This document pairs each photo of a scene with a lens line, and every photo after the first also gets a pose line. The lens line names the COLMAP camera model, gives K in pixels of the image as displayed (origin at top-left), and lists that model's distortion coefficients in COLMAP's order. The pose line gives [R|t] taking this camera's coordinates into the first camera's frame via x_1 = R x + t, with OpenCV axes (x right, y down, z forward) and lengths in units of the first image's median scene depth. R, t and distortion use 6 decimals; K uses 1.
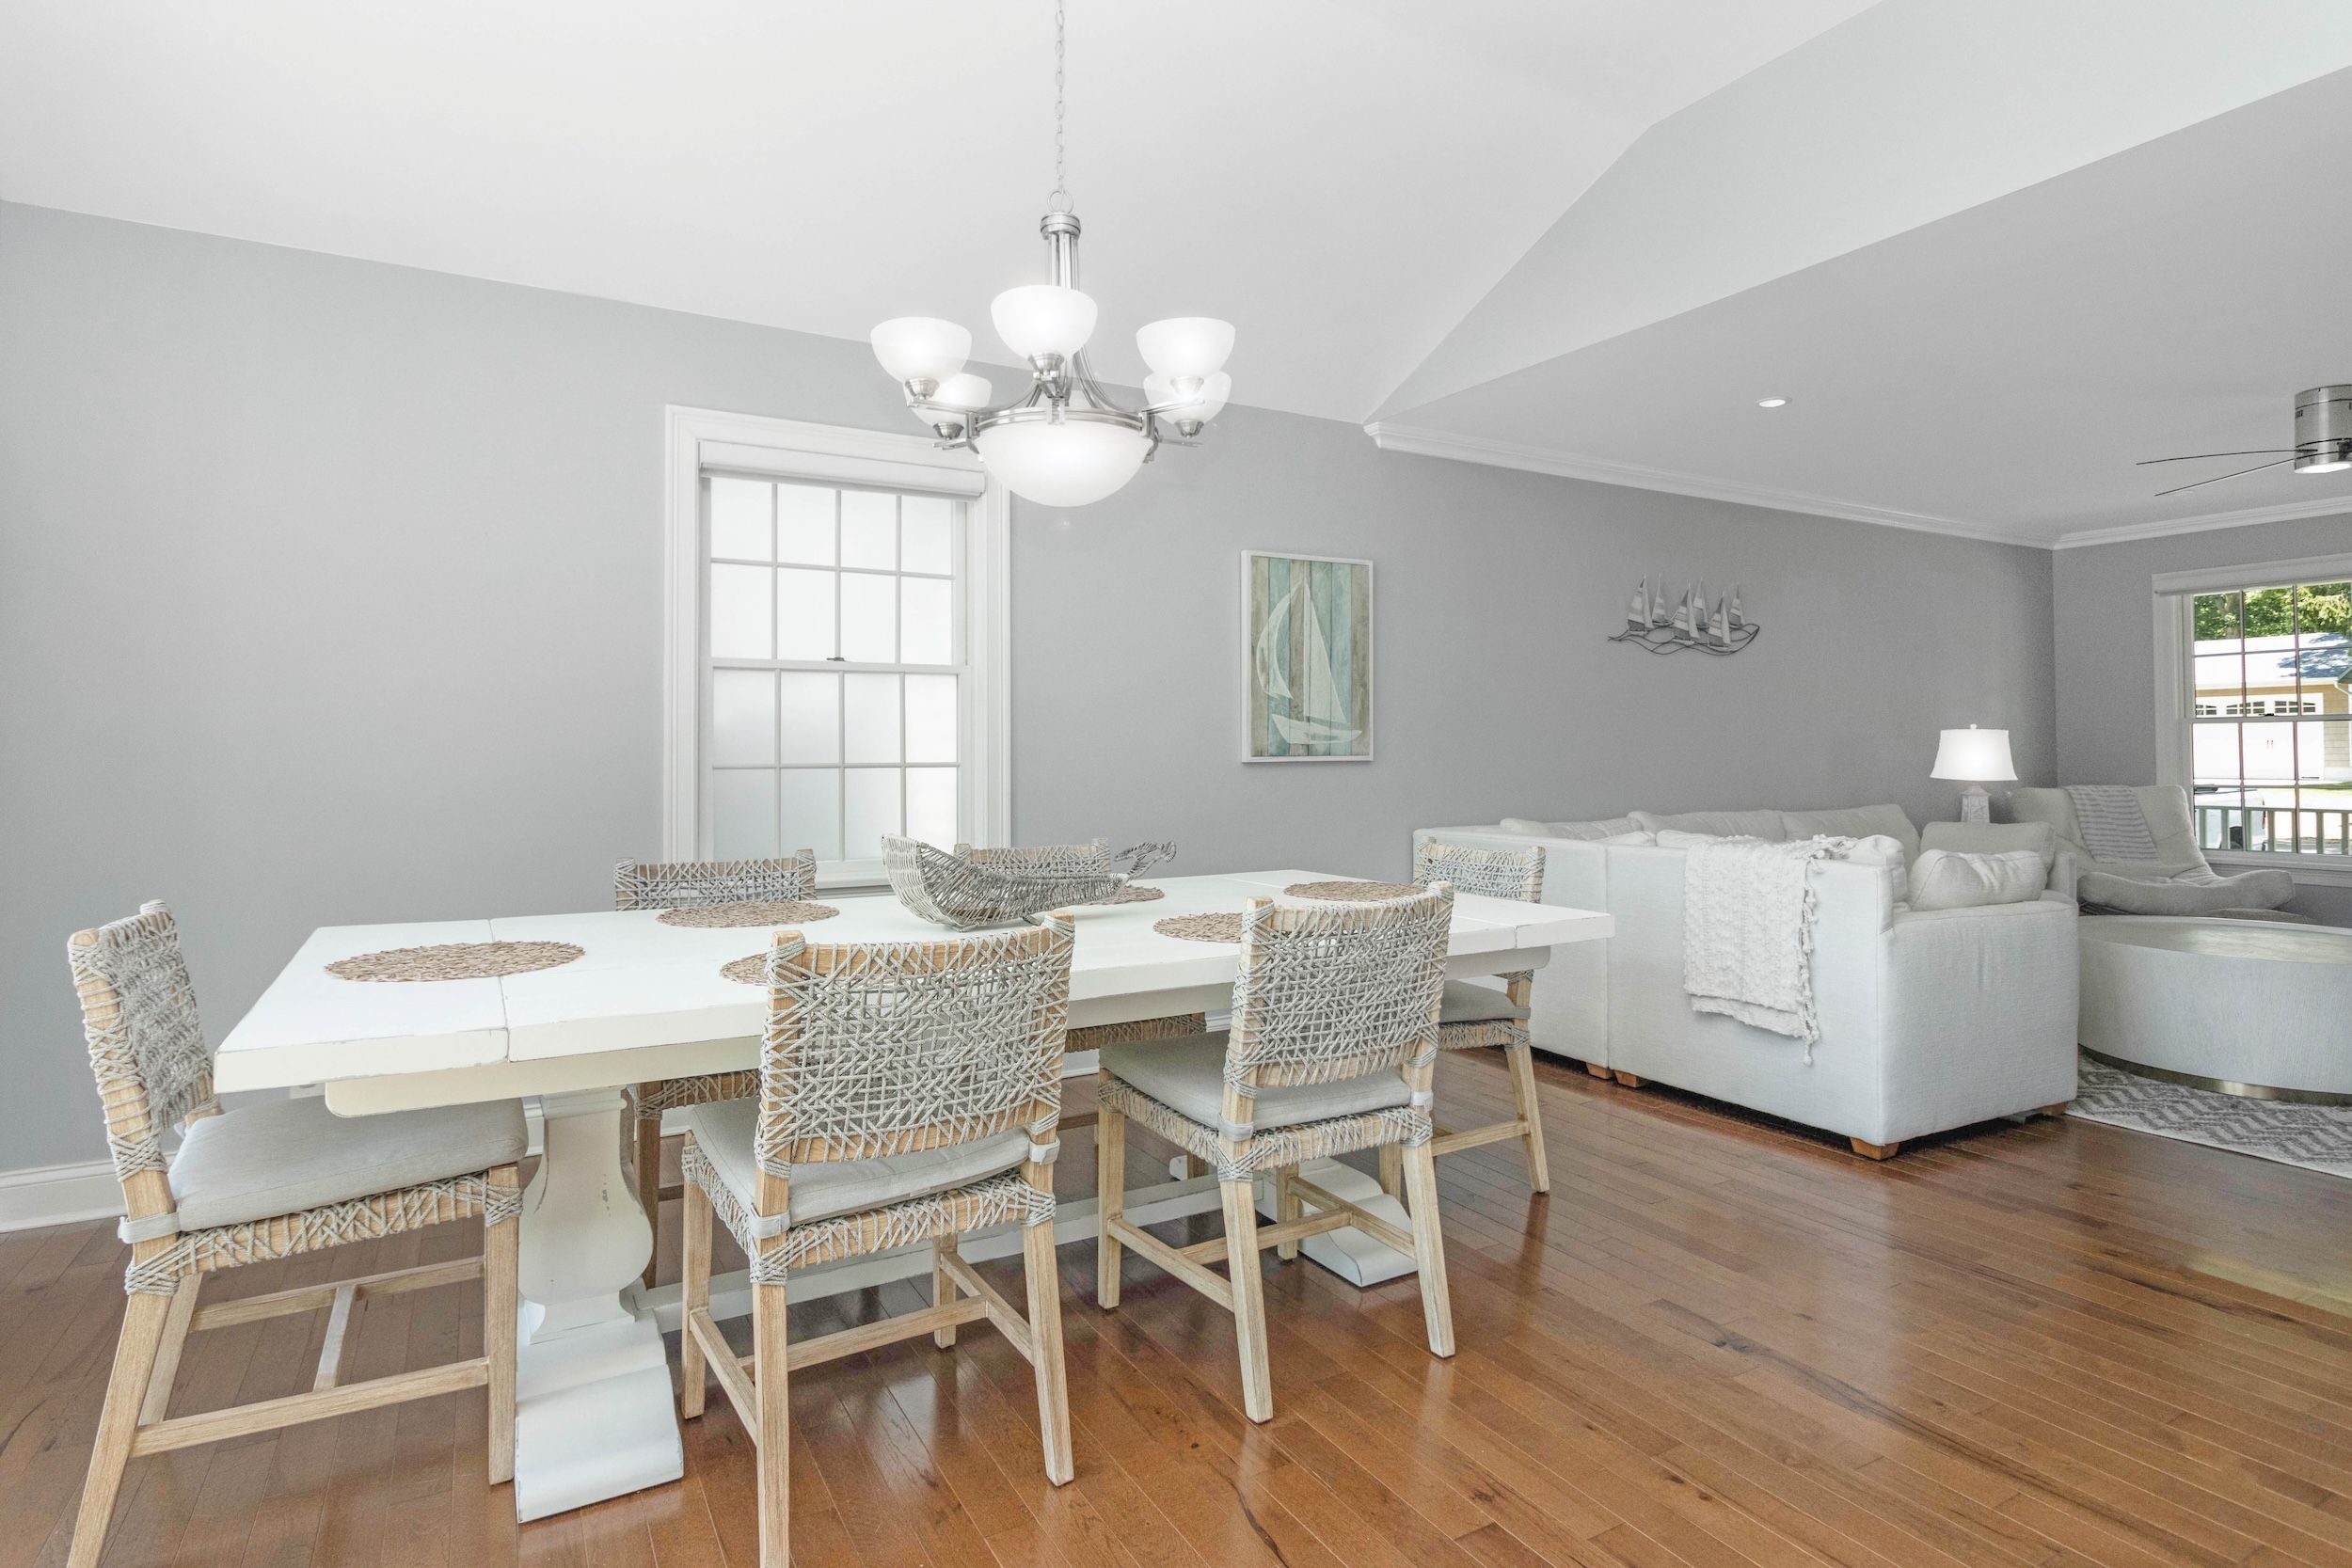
lens RADIAL K [[1177.5, 0, 1171.6], [0, 1177.5, 752.4], [0, 0, 1]] dist [0.000224, 0.000143]
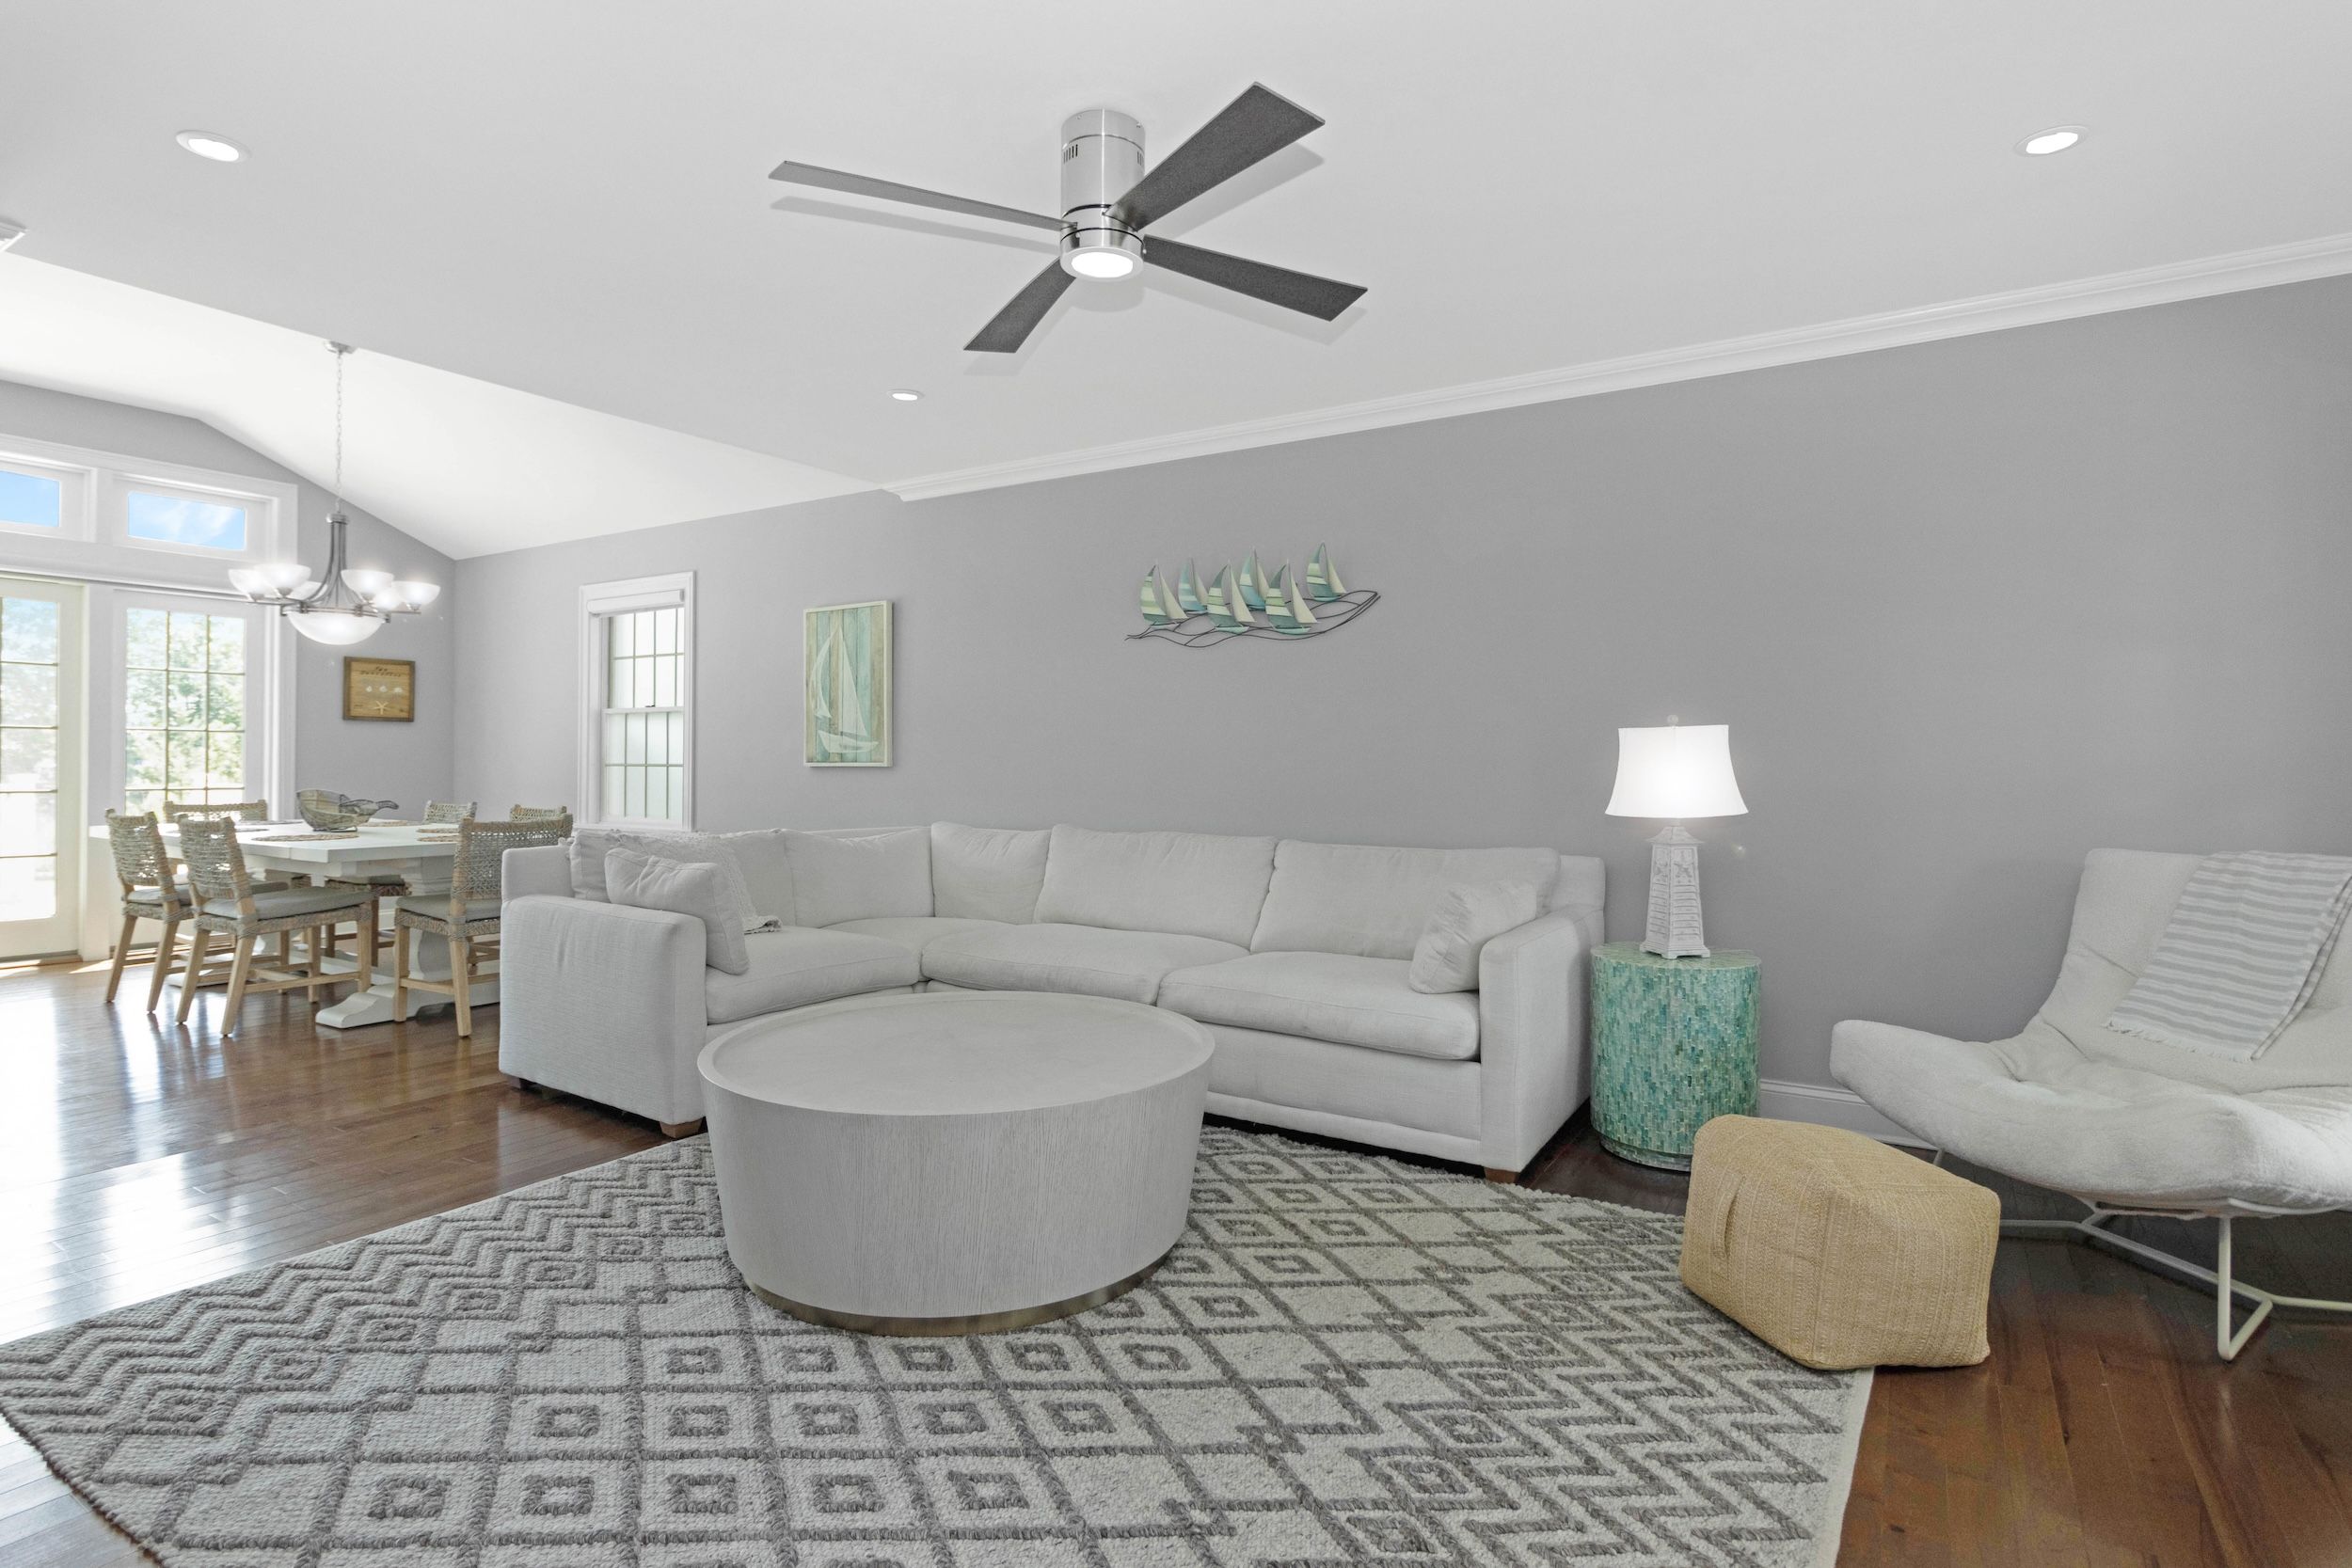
lens RADIAL K [[1177.5, 0, 1171.6], [0, 1177.5, 752.4], [0, 0, 1]] dist [0.000224, 0.000143]
pose [[0.478048, -0.000021, -0.878334, 1.384535], [-0.005277, 0.999982, -0.002896, -0.005803], [0.878318, 0.006019, 0.478039, 0.690290]]
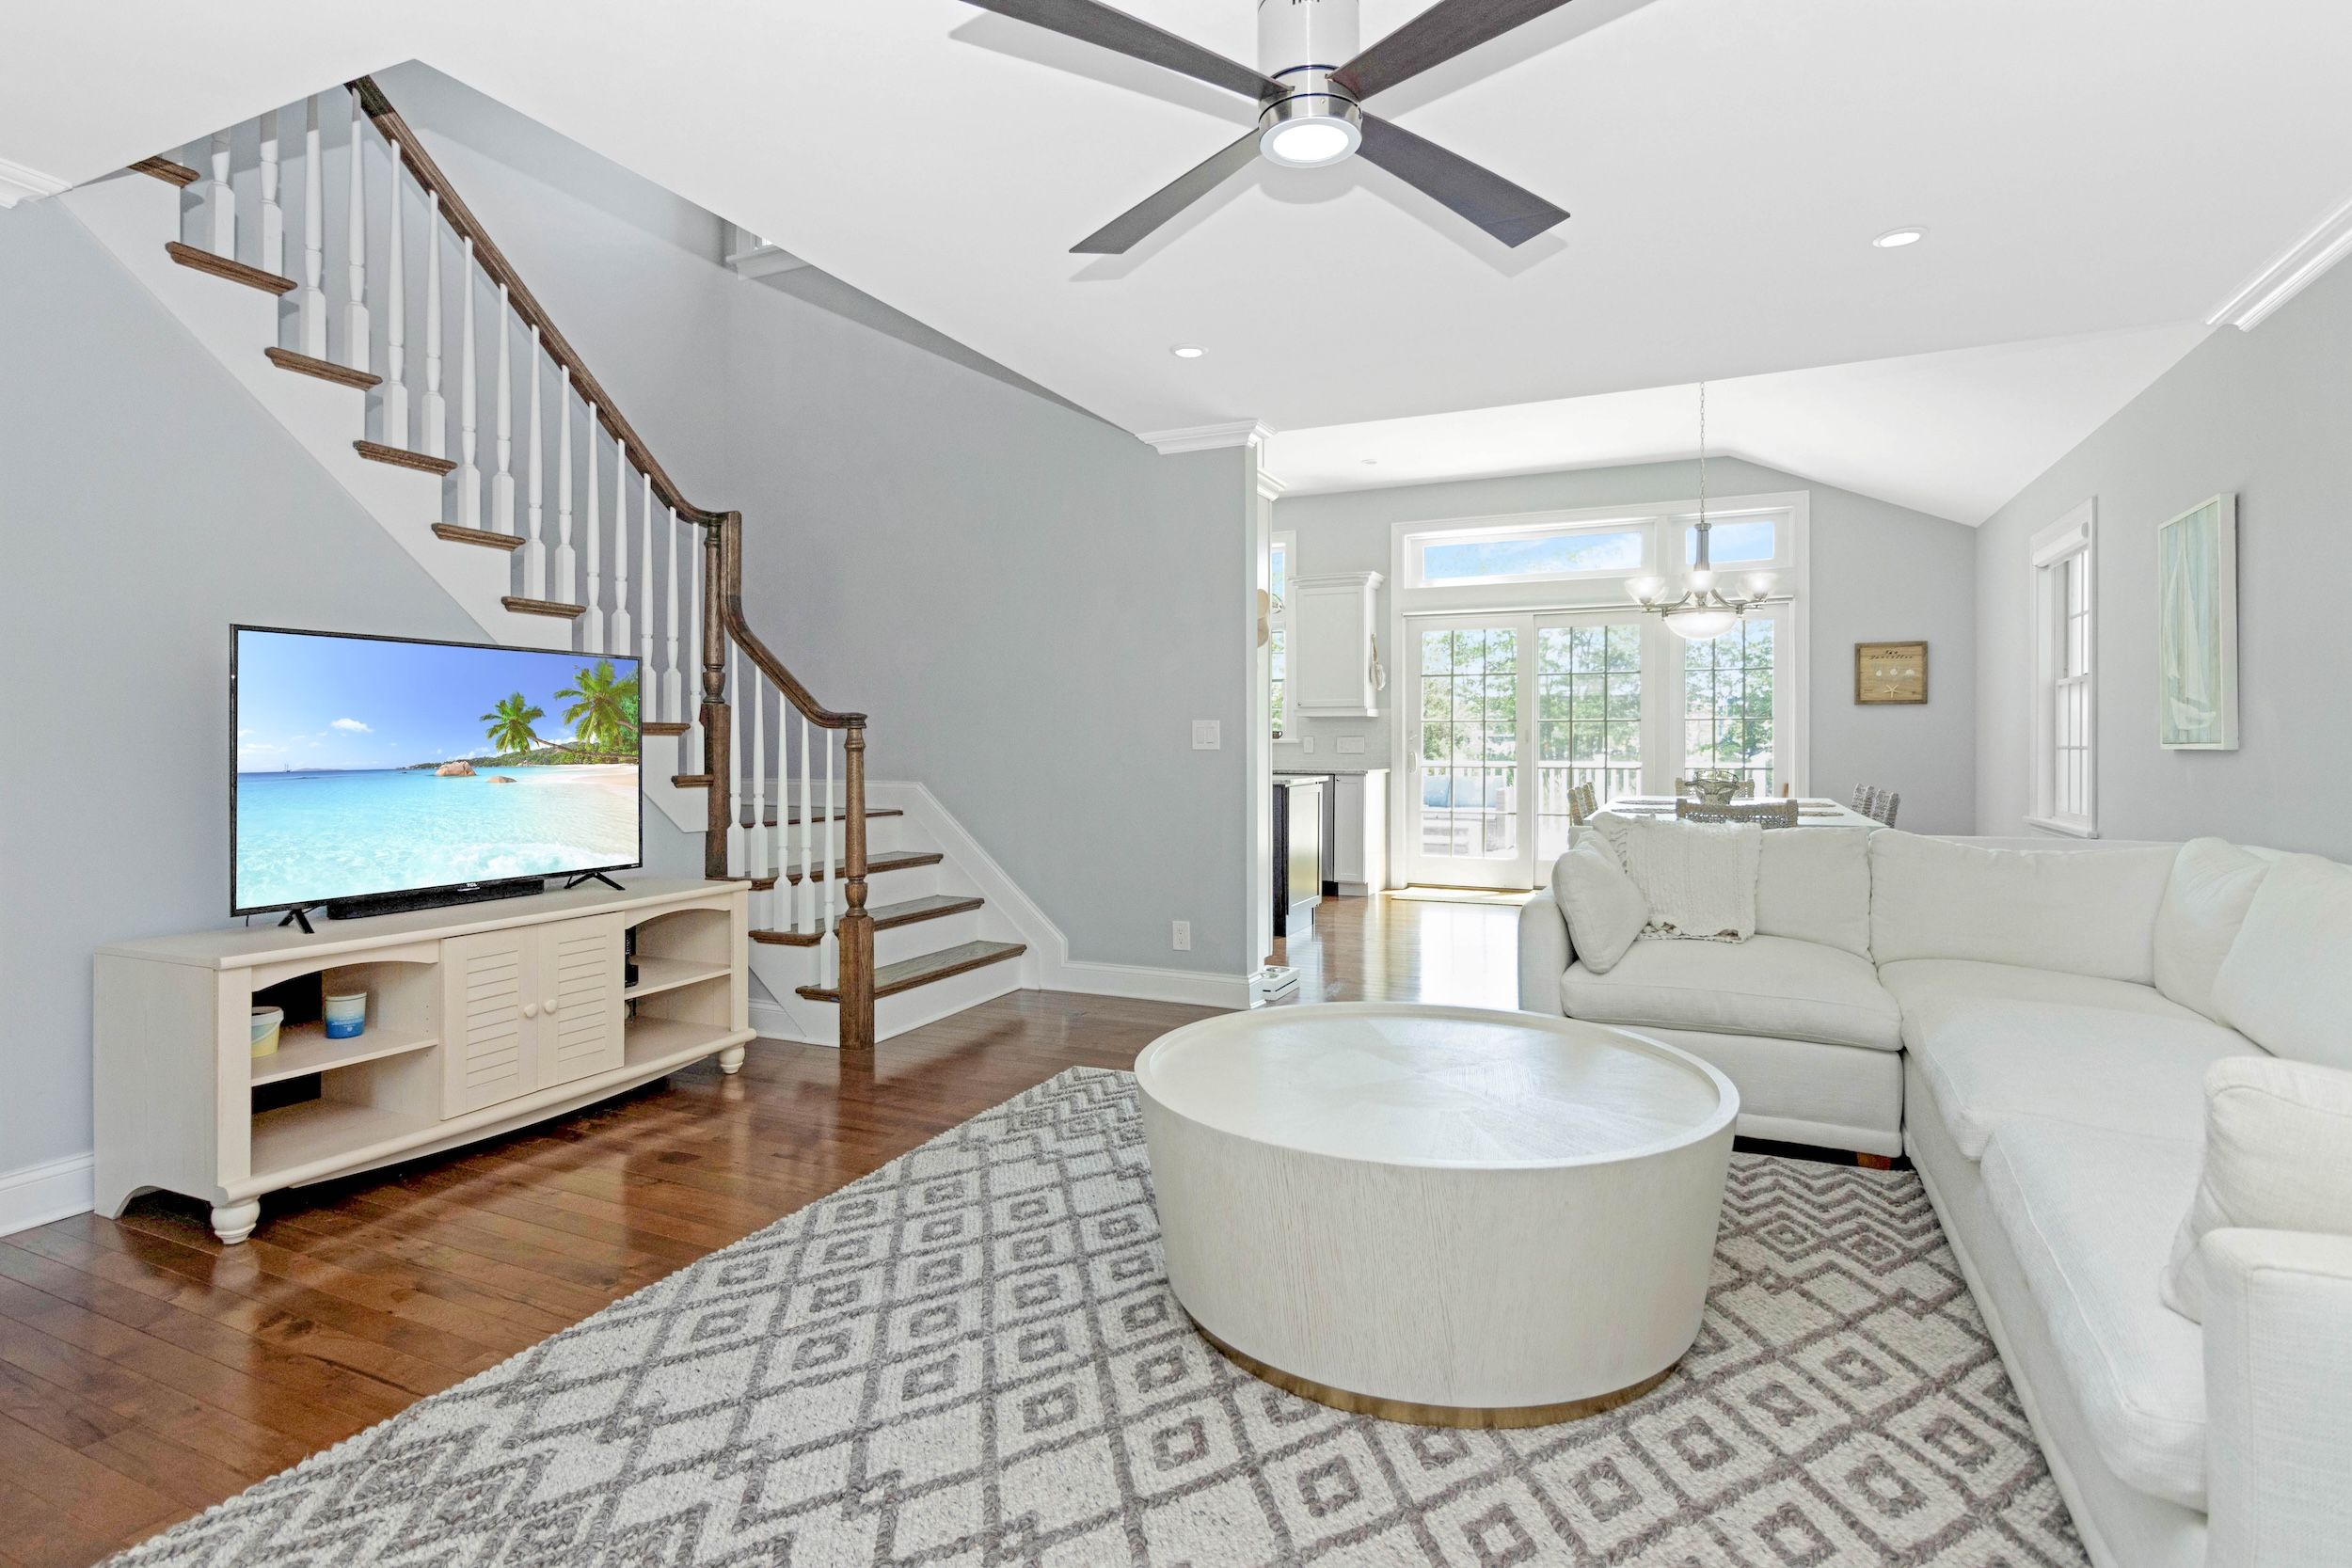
lens RADIAL K [[1177.5, 0, 1171.6], [0, 1177.5, 752.4], [0, 0, 1]] dist [0.000224, 0.000143]
pose [[-0.805730, 0.013009, -0.592140, 1.207572], [0.008242, 0.999908, 0.010752, -0.006967], [0.592226, 0.003783, -0.805763, 1.232114]]
